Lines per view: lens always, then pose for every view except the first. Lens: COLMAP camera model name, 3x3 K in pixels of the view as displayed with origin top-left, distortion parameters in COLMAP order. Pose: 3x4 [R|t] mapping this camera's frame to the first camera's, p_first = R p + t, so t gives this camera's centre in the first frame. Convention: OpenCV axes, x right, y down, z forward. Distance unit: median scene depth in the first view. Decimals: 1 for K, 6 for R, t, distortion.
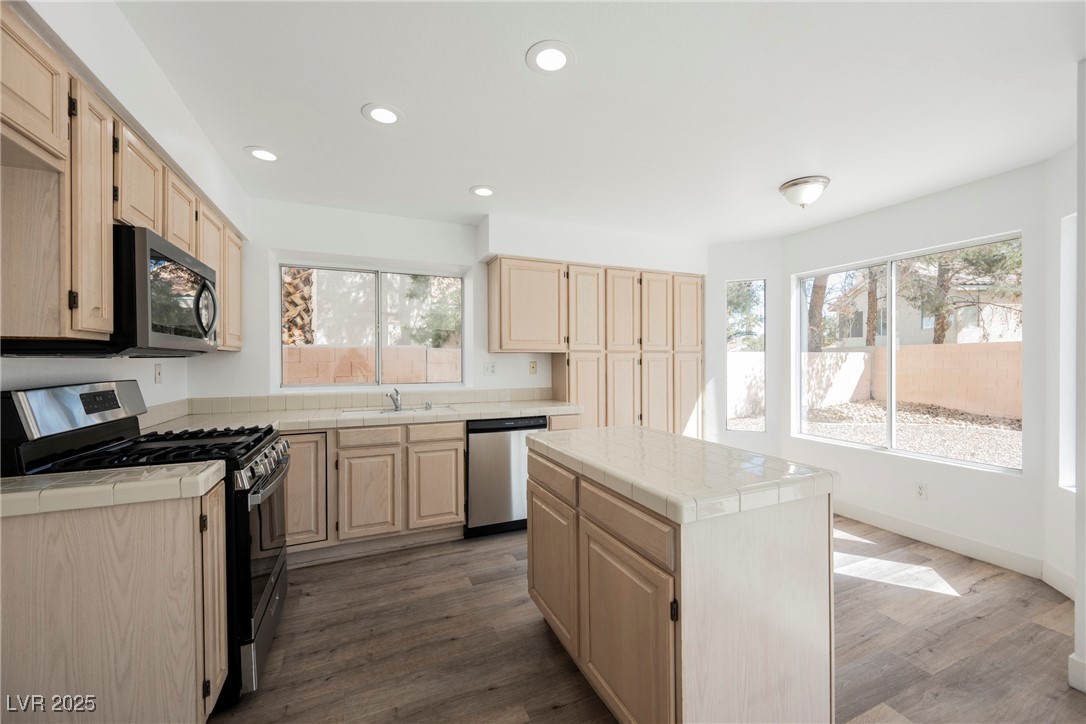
lens RADIAL K [[423.9, 0, 544.4], [0, 423.9, 361.9], [0, 0, 1]] dist [-0.001230, 0.000012]
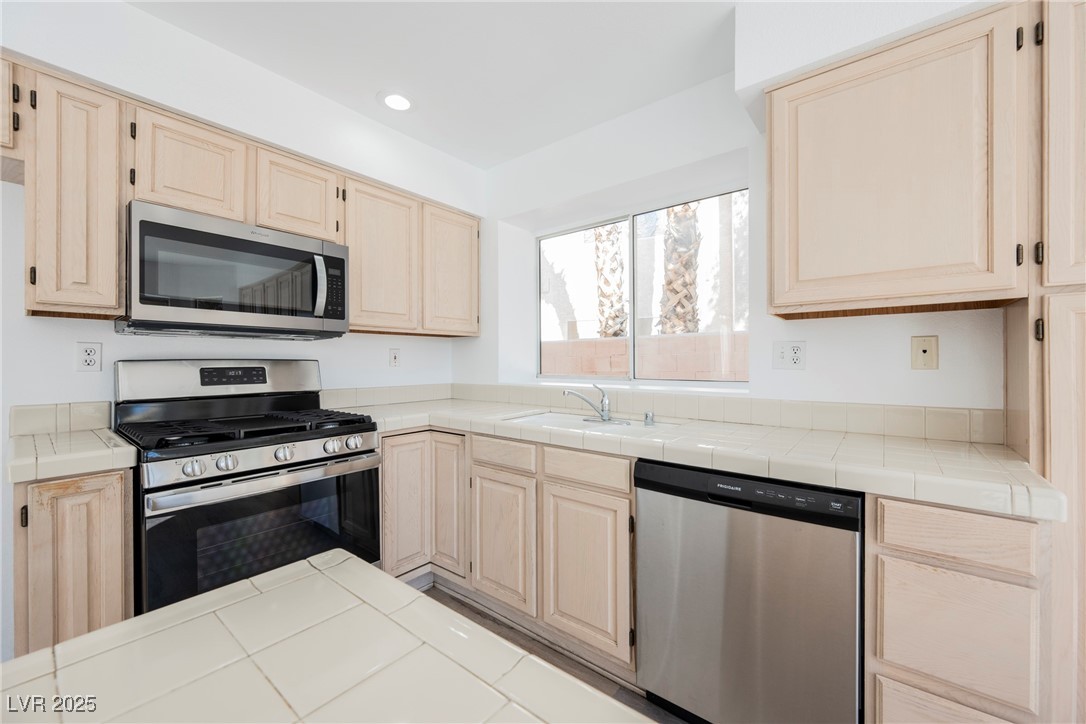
lens RADIAL K [[423.9, 0, 544.4], [0, 423.9, 361.9], [0, 0, 1]] dist [-0.001230, 0.000012]
pose [[0.463822, 0.003049, -0.885923, 0.137140], [-0.002354, 0.999995, 0.002209, 0.020449], [0.885925, 0.001061, 0.463827, 0.487566]]
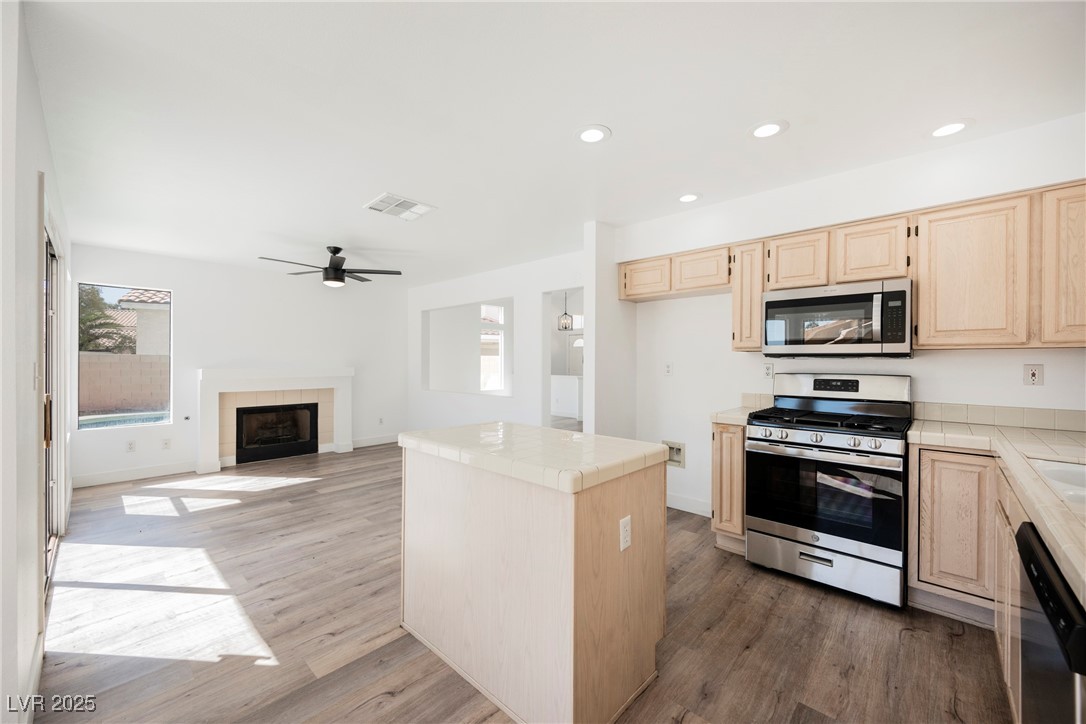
lens RADIAL K [[423.9, 0, 544.4], [0, 423.9, 361.9], [0, 0, 1]] dist [-0.001230, 0.000012]
pose [[-0.917622, 0.000620, -0.397454, 0.264176], [-0.002392, 0.999972, 0.007082, -0.003094], [0.397447, 0.007450, -0.917595, 0.833431]]
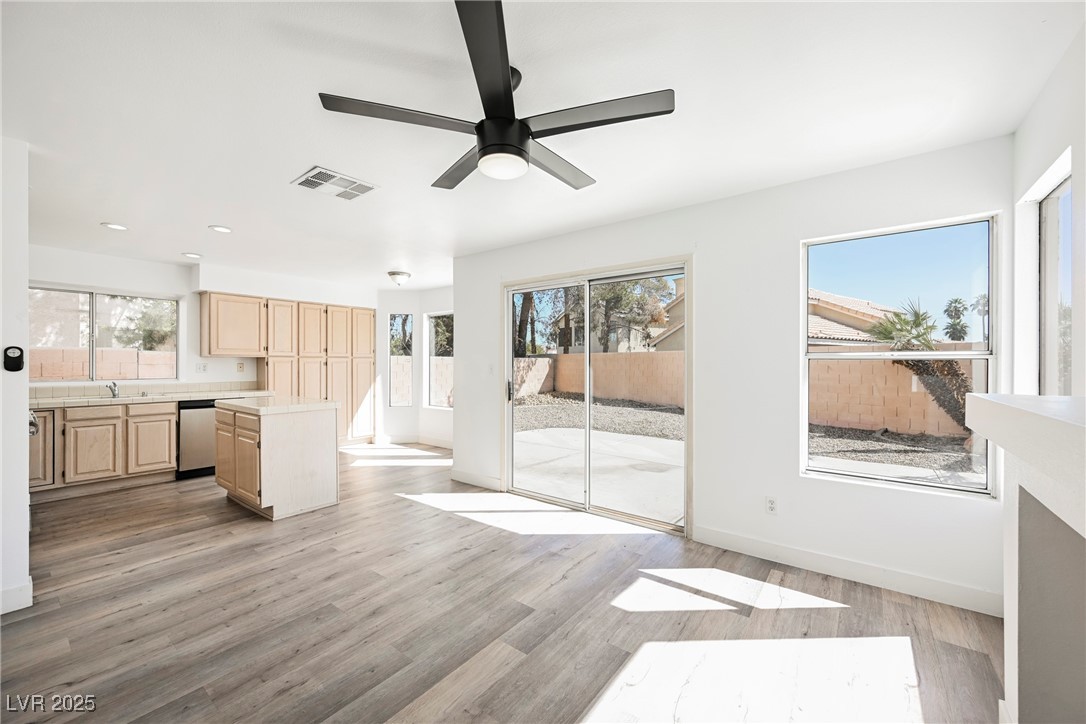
lens RADIAL K [[424.6, 0, 542.6], [0, 424.6, 363.2], [0, 0, 1]] dist [0.001711, -0.000358]
pose [[0.875859, 0.004157, 0.482550, 0.161668], [-0.002033, 0.999986, -0.004925, 0.003706], [-0.482564, 0.003332, 0.875855, -0.697978]]
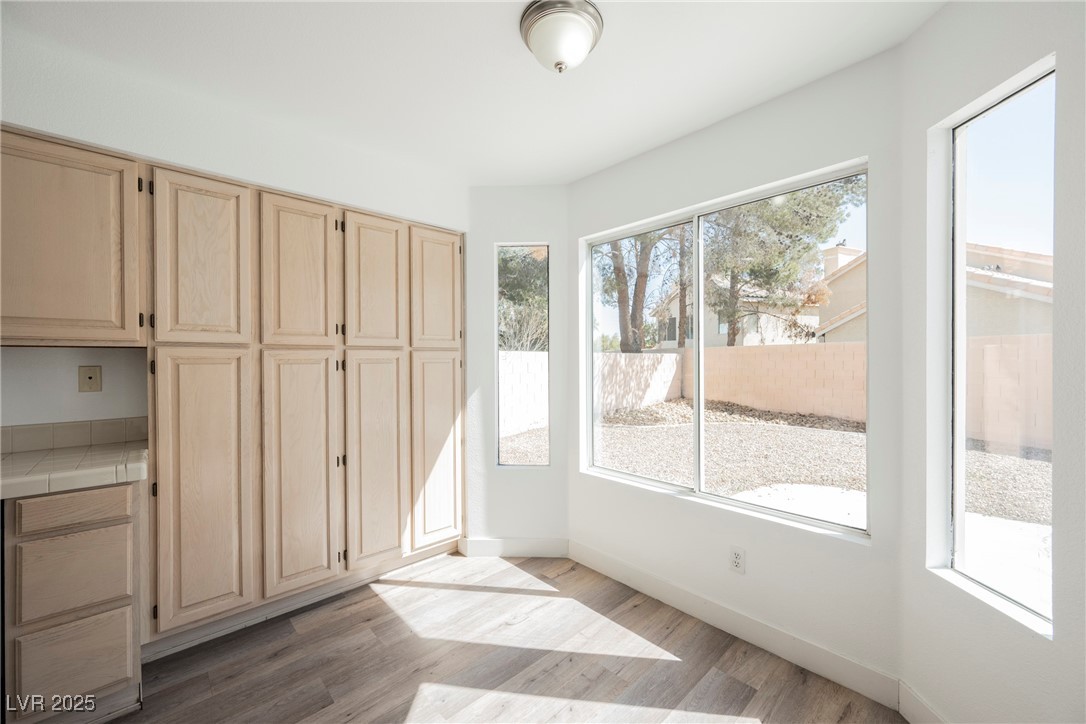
lens RADIAL K [[423.9, 0, 544.4], [0, 423.9, 361.9], [0, 0, 1]] dist [-0.001230, 0.000012]
pose [[0.942488, -0.002457, 0.334232, 0.277052], [0.003509, 0.999991, -0.002543, -0.001911], [-0.334223, 0.003570, 0.942487, 0.341828]]
